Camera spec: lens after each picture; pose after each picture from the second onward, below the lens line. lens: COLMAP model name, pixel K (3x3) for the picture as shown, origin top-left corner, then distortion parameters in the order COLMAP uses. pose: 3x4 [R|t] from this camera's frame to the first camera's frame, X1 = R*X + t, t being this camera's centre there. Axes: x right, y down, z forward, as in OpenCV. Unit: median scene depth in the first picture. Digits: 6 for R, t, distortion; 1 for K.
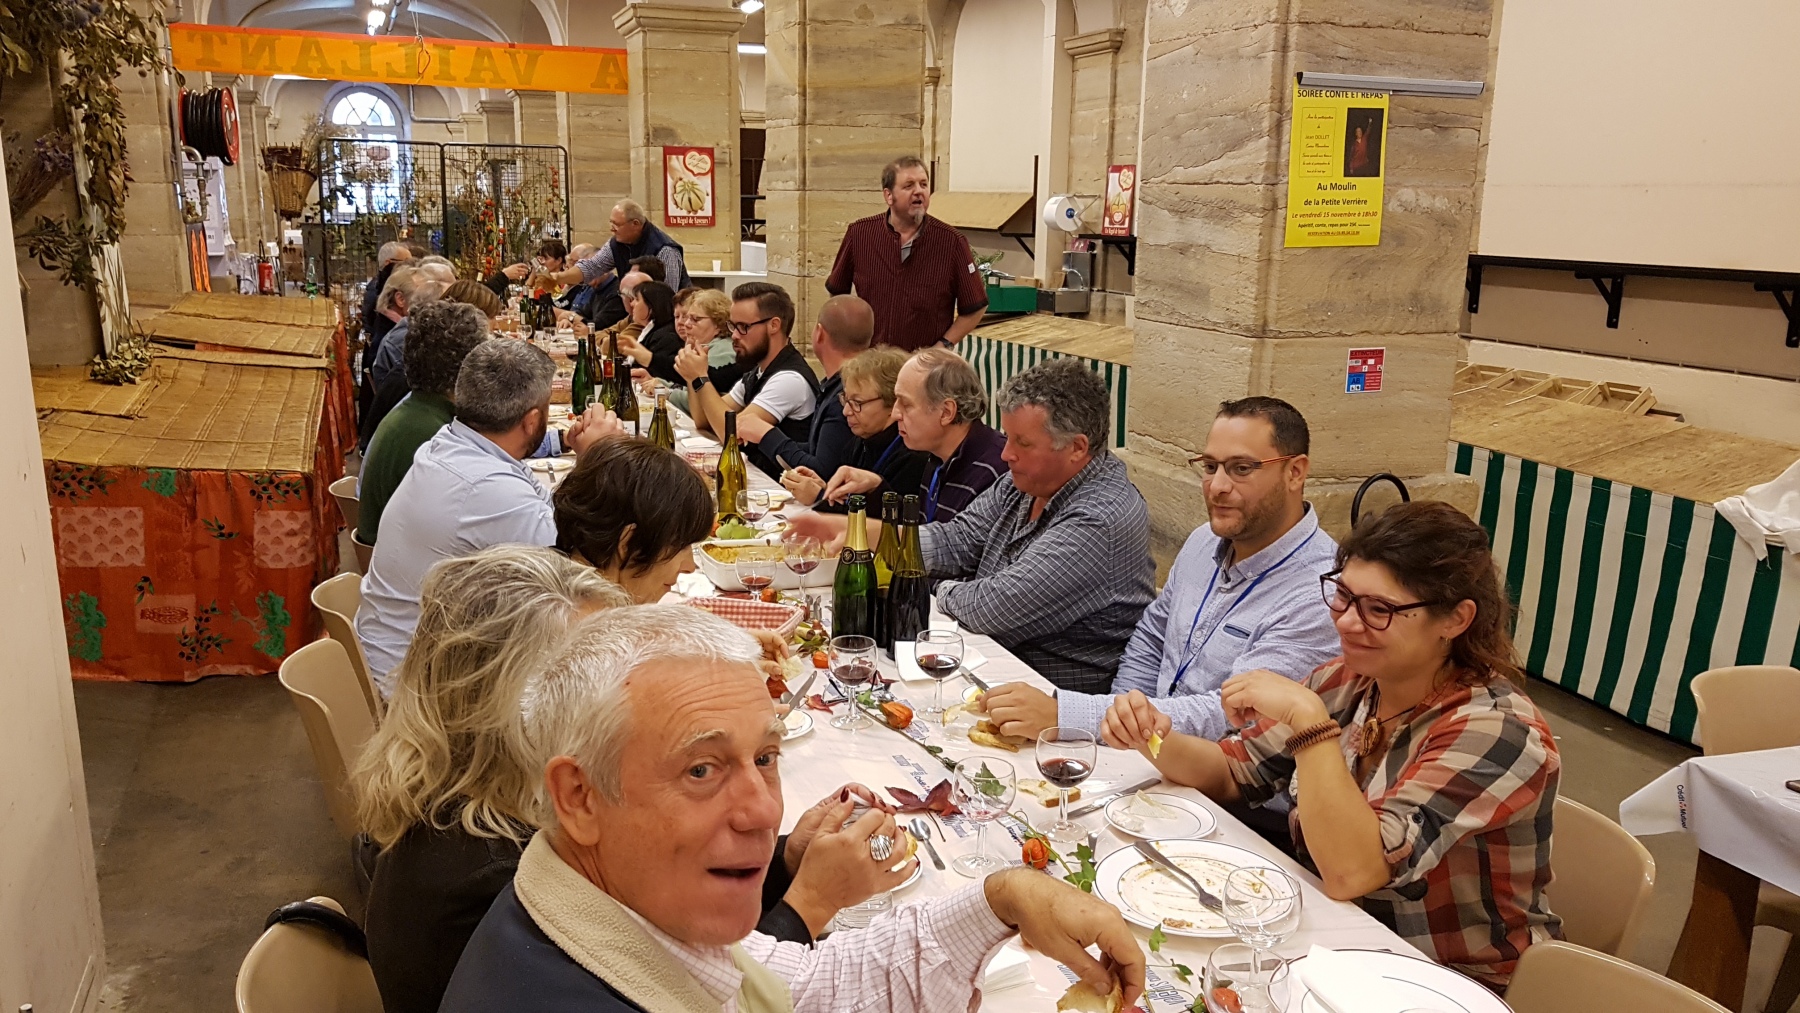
lens RADIAL K [[1462.9, 0, 898.4], [0, 1462.9, 556.2], [0, 0, 1]] dist [-0.014970, -0.010135]
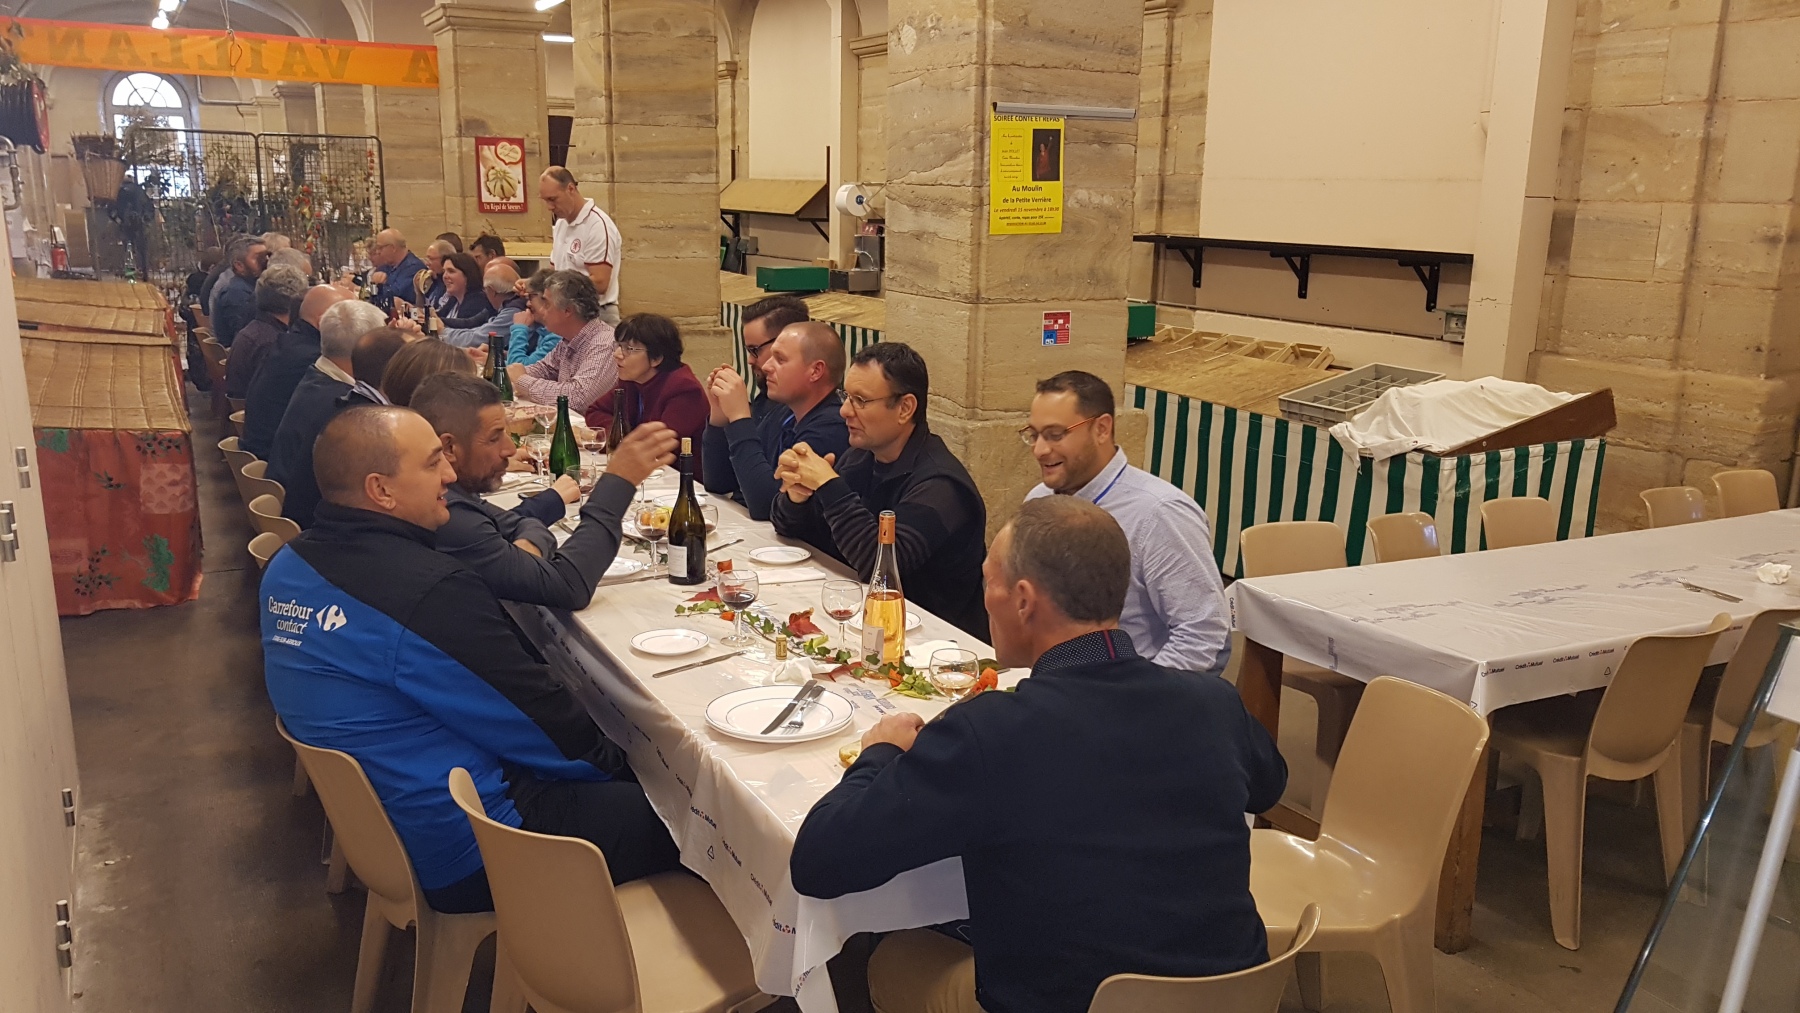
lens RADIAL K [[1441.6, 0, 921.1], [0, 1441.6, 544.0], [0, 0, 1]] dist [-0.010479, -0.012468]
pose [[0.989549, -0.032062, 0.140587, 0.006755], [0.031120, 0.999476, 0.008895, 0.030661], [-0.140798, -0.004427, 0.990028, -0.158762]]
